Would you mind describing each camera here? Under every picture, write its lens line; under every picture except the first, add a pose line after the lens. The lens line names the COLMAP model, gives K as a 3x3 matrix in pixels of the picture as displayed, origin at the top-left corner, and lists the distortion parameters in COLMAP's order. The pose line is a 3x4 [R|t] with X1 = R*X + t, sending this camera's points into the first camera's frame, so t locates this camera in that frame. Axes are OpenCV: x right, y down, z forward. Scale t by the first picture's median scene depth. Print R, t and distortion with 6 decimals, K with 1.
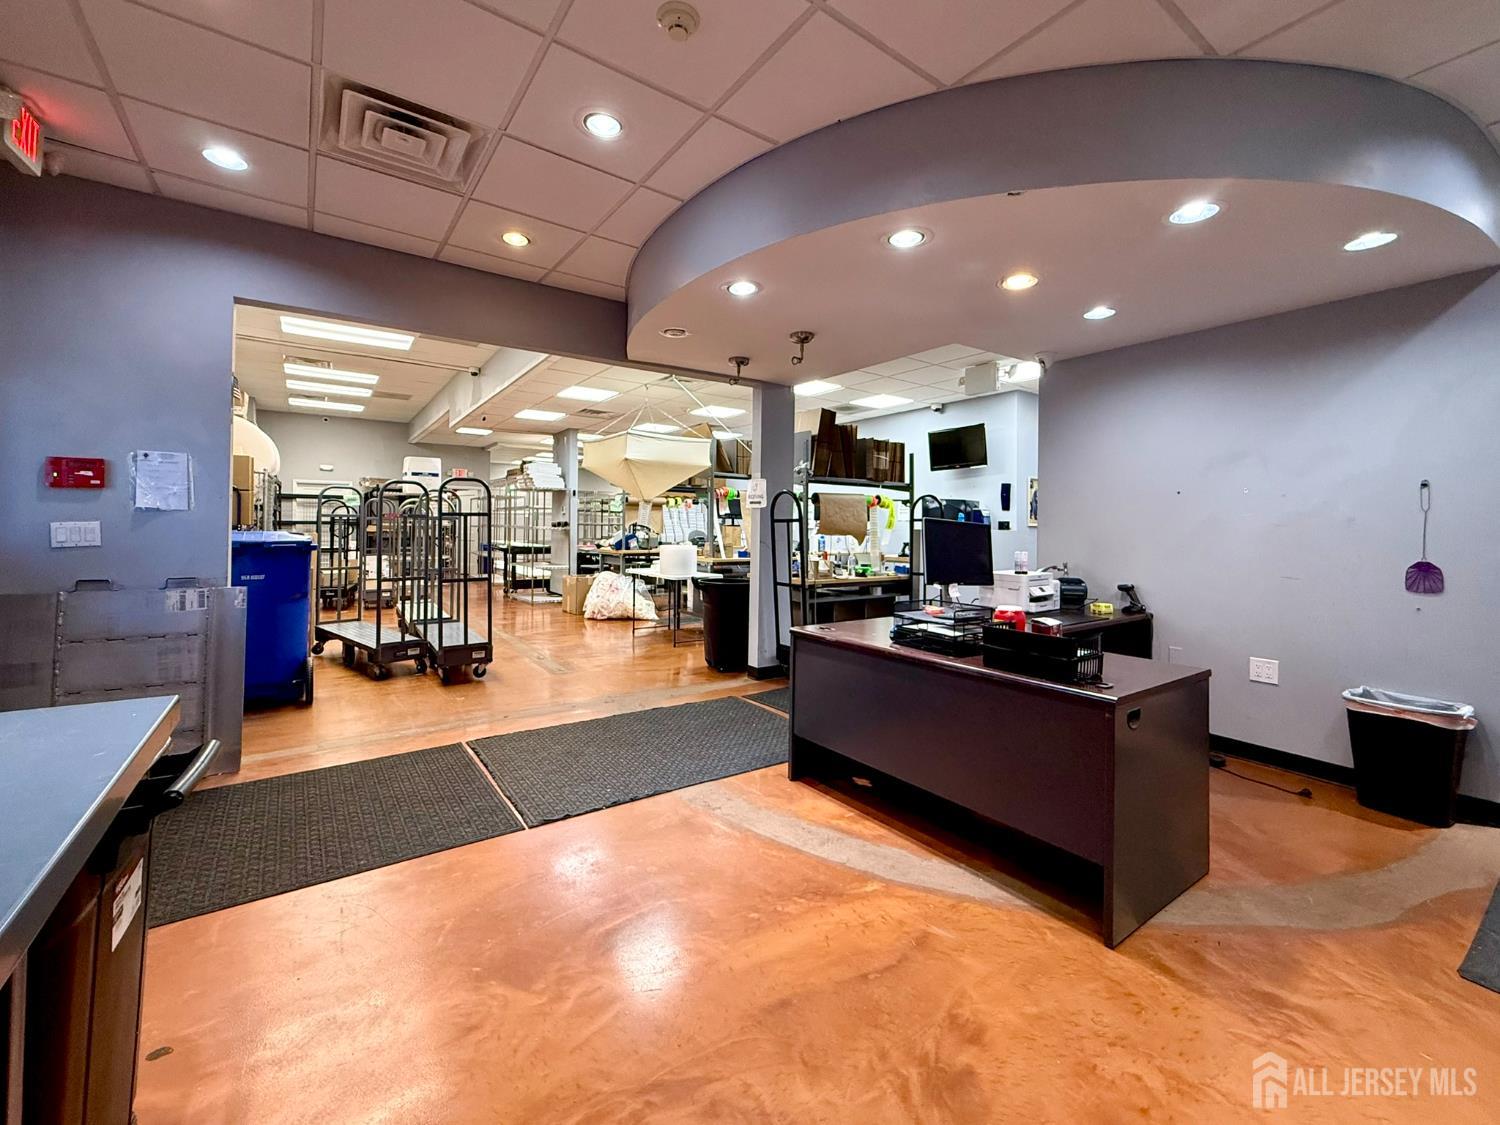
lens RADIAL K [[598.2, 0, 734.7], [0, 598.2, 517.7], [0, 0, 1]] dist [-0.002460, 0.000112]
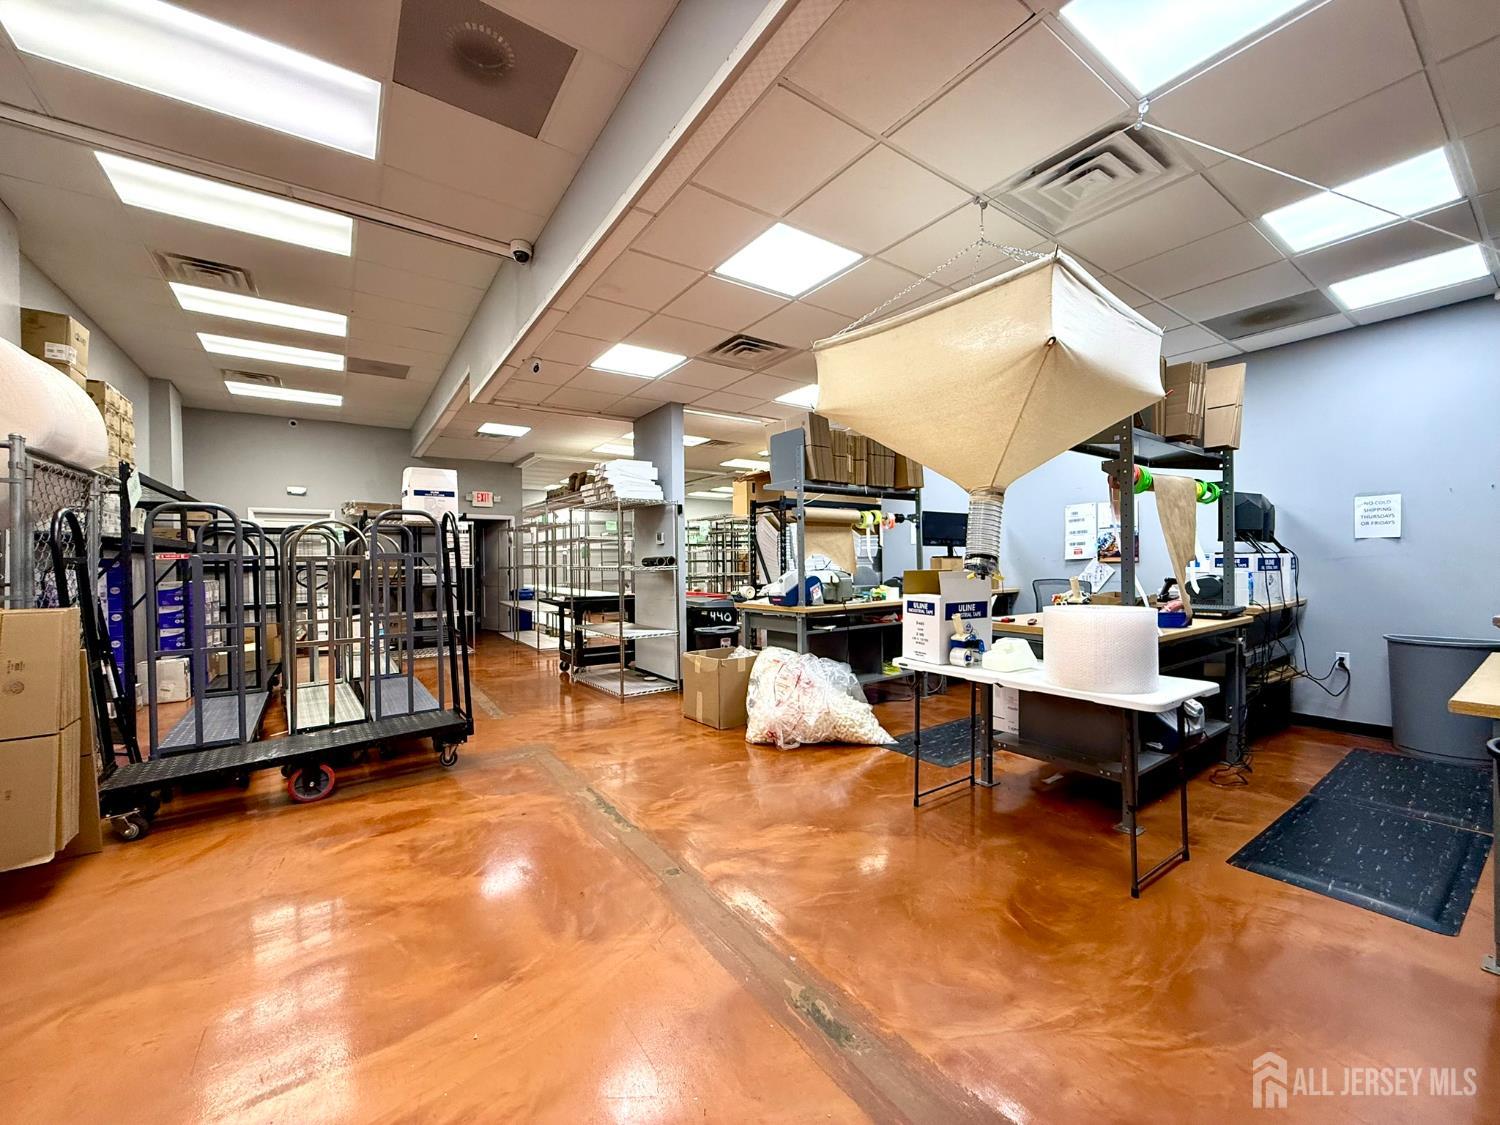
lens RADIAL K [[598.2, 0, 752.1], [0, 598.2, 562.8], [0, 0, 1]] dist [-0.002460, 0.000112]
pose [[0.999751, -0.022303, 0.001173, -0.197026], [0.022281, 0.999622, 0.016078, 0.004633], [-0.001531, -0.016048, 0.999870, 0.394298]]
